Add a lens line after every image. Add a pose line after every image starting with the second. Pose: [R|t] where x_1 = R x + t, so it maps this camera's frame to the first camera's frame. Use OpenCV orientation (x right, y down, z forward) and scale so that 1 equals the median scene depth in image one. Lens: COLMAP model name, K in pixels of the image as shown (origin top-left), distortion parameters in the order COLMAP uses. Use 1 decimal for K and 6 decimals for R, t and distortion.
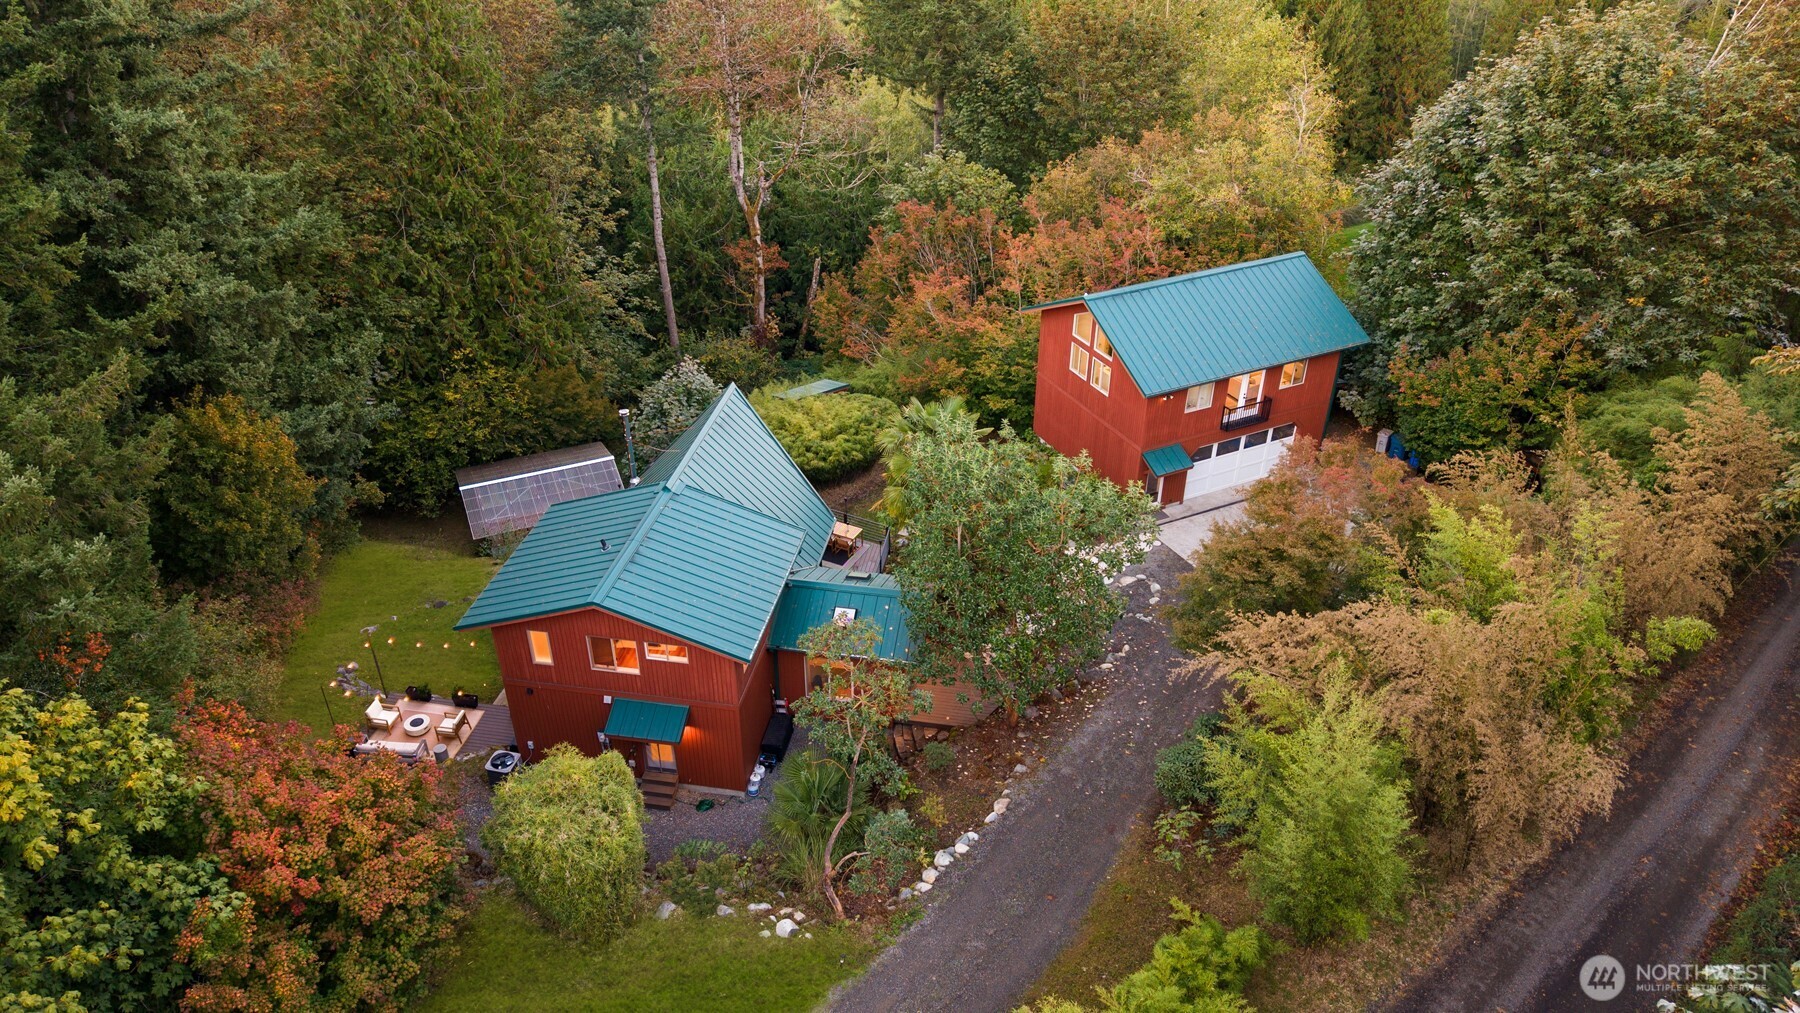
lens RADIAL K [[1173.1, 0, 901.2], [0, 1173.1, 514.3], [0, 0, 1]] dist [0.008790, -0.007057]
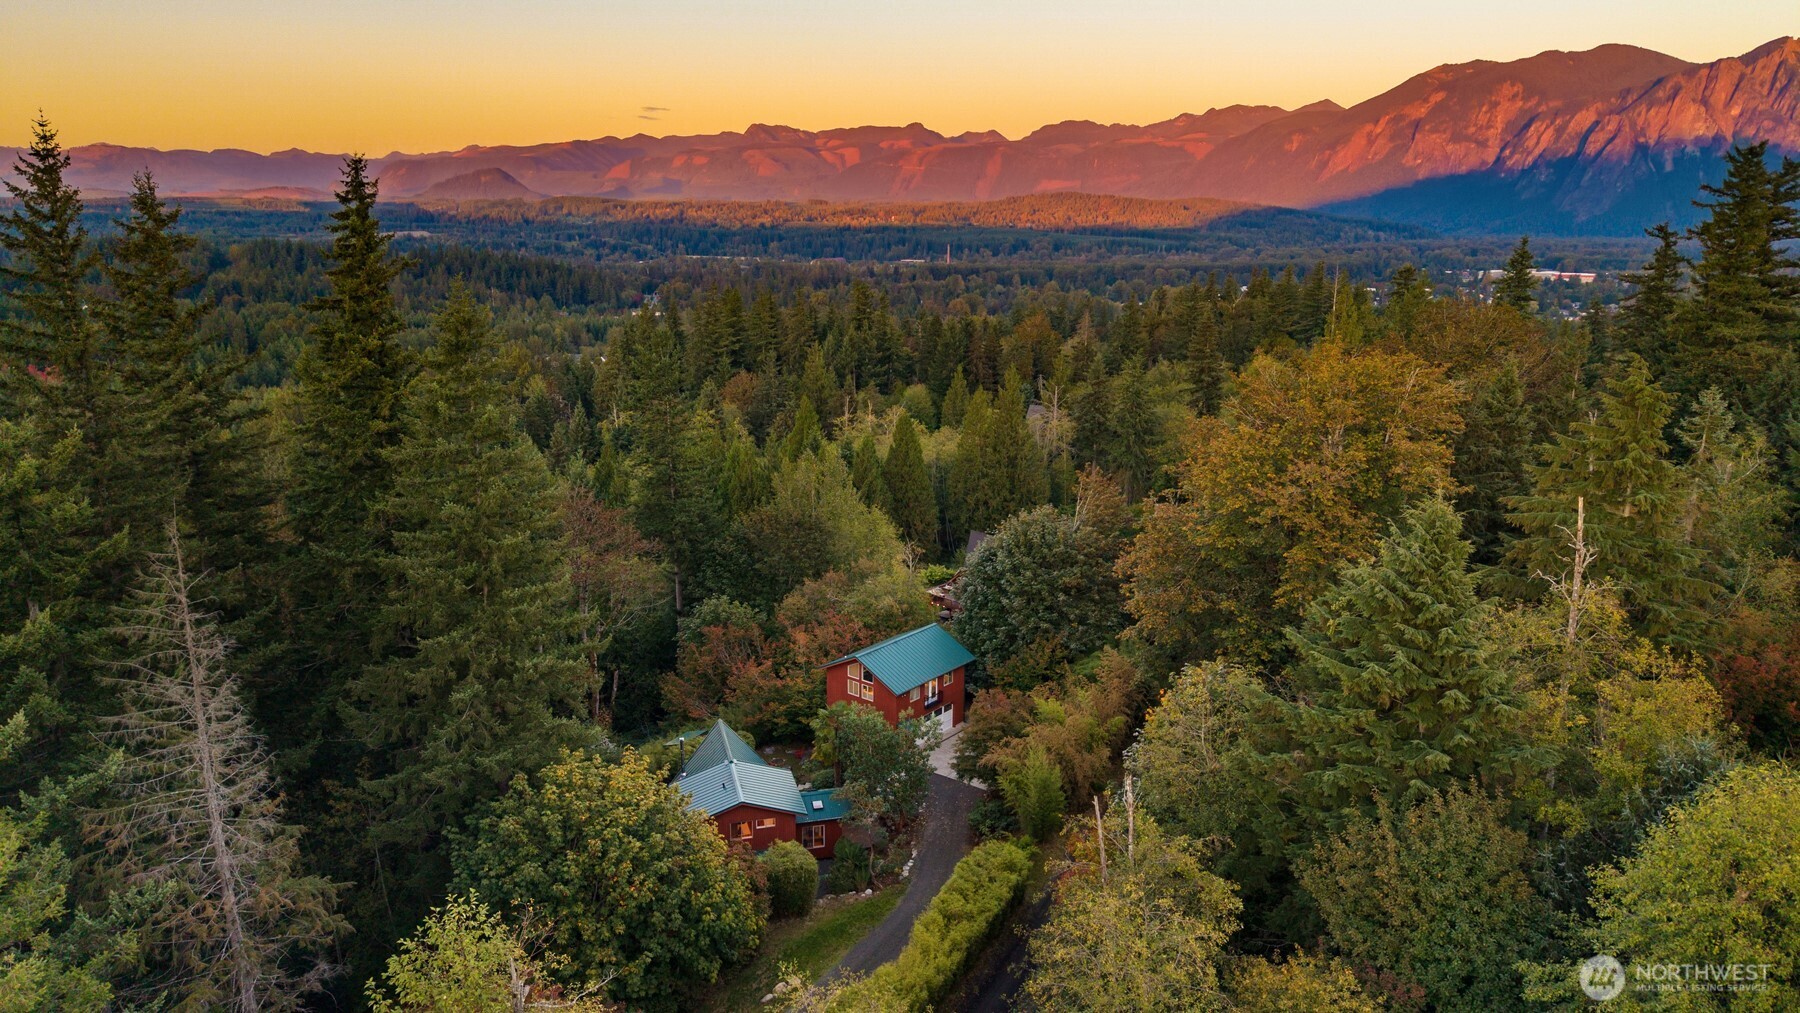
lens RADIAL K [[1173.1, 0, 897.5], [0, 1173.1, 506.3], [0, 0, 1]] dist [0.008790, -0.007057]
pose [[0.906173, -0.088100, 0.413629, -0.656951], [0.221746, 0.931811, -0.287327, 0.197379], [-0.360110, 0.352088, 0.863918, -1.001458]]
